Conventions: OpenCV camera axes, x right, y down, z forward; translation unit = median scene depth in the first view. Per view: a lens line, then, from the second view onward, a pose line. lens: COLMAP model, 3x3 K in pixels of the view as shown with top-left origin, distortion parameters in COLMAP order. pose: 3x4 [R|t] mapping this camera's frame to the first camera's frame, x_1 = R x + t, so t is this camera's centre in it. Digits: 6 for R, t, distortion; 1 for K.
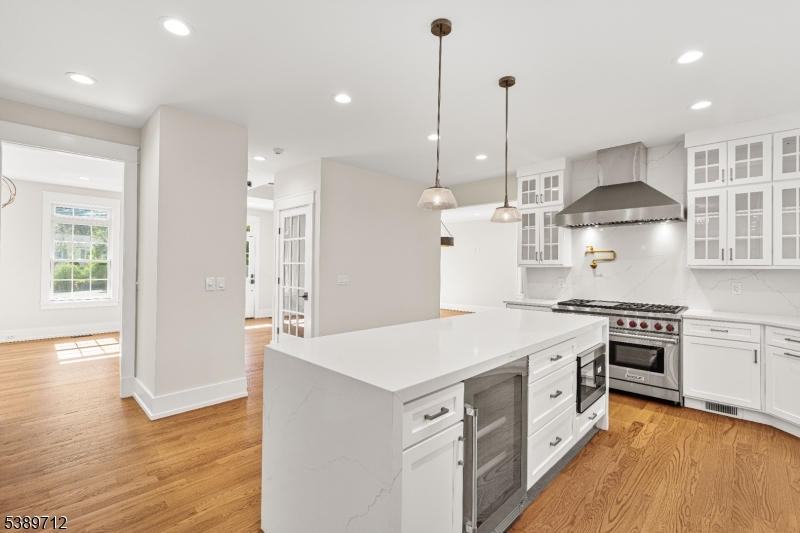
lens RADIAL K [[356.9, 0, 401.9], [0, 356.9, 264.6], [0, 0, 1]] dist [-0.005706, 0.001424]
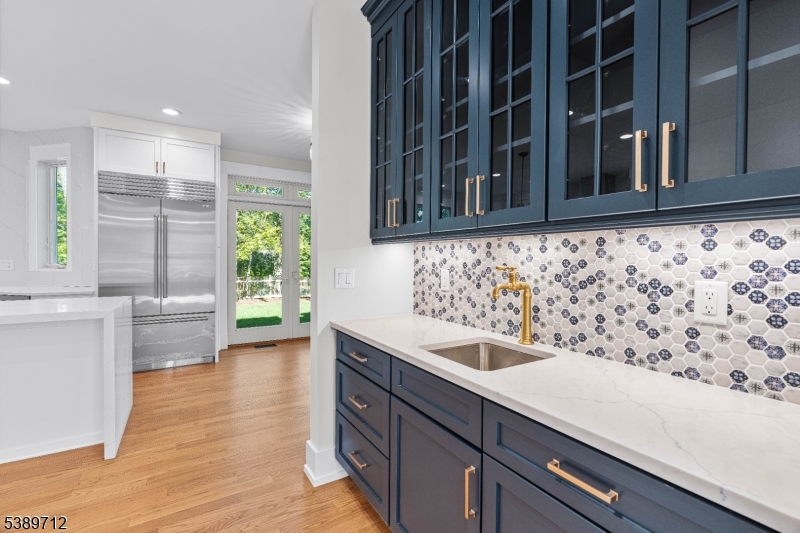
lens RADIAL K [[356.9, 0, 401.9], [0, 356.9, 264.6], [0, 0, 1]] dist [-0.005706, 0.001424]
pose [[-0.969968, -0.020557, 0.242364, -1.270495], [-0.020431, 0.999787, 0.003034, 0.037770], [-0.242374, -0.002009, -0.970181, 1.509345]]
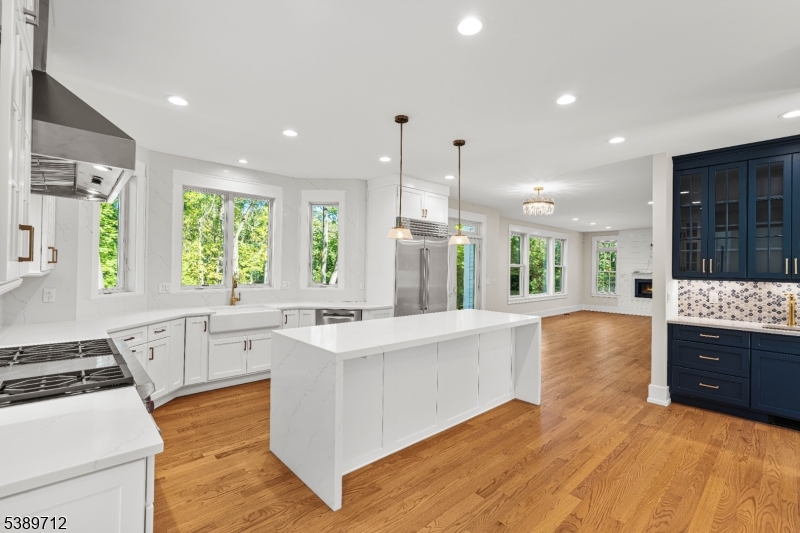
lens RADIAL K [[356.9, 0, 401.9], [0, 356.9, 264.6], [0, 0, 1]] dist [-0.005706, 0.001424]
pose [[-0.997906, -0.021604, 0.060963, 0.237945], [-0.022715, 0.999587, -0.017591, -0.020372], [-0.060558, -0.018939, -0.997985, 2.443429]]
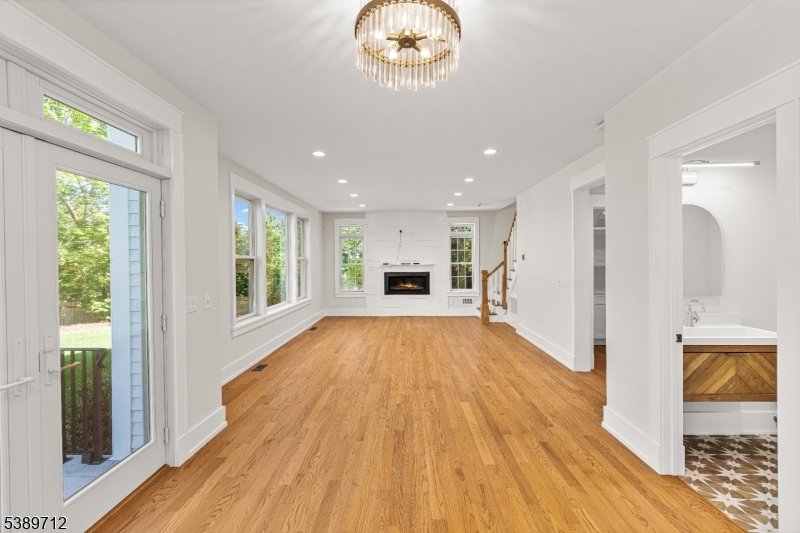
lens RADIAL K [[356.9, 0, 401.9], [0, 356.9, 264.6], [0, 0, 1]] dist [-0.005706, 0.001424]
pose [[-0.731381, 0.005429, -0.681948, -0.063949], [0.011957, 0.999917, -0.004863, -0.047904], [0.681865, -0.011711, -0.731385, 0.441487]]
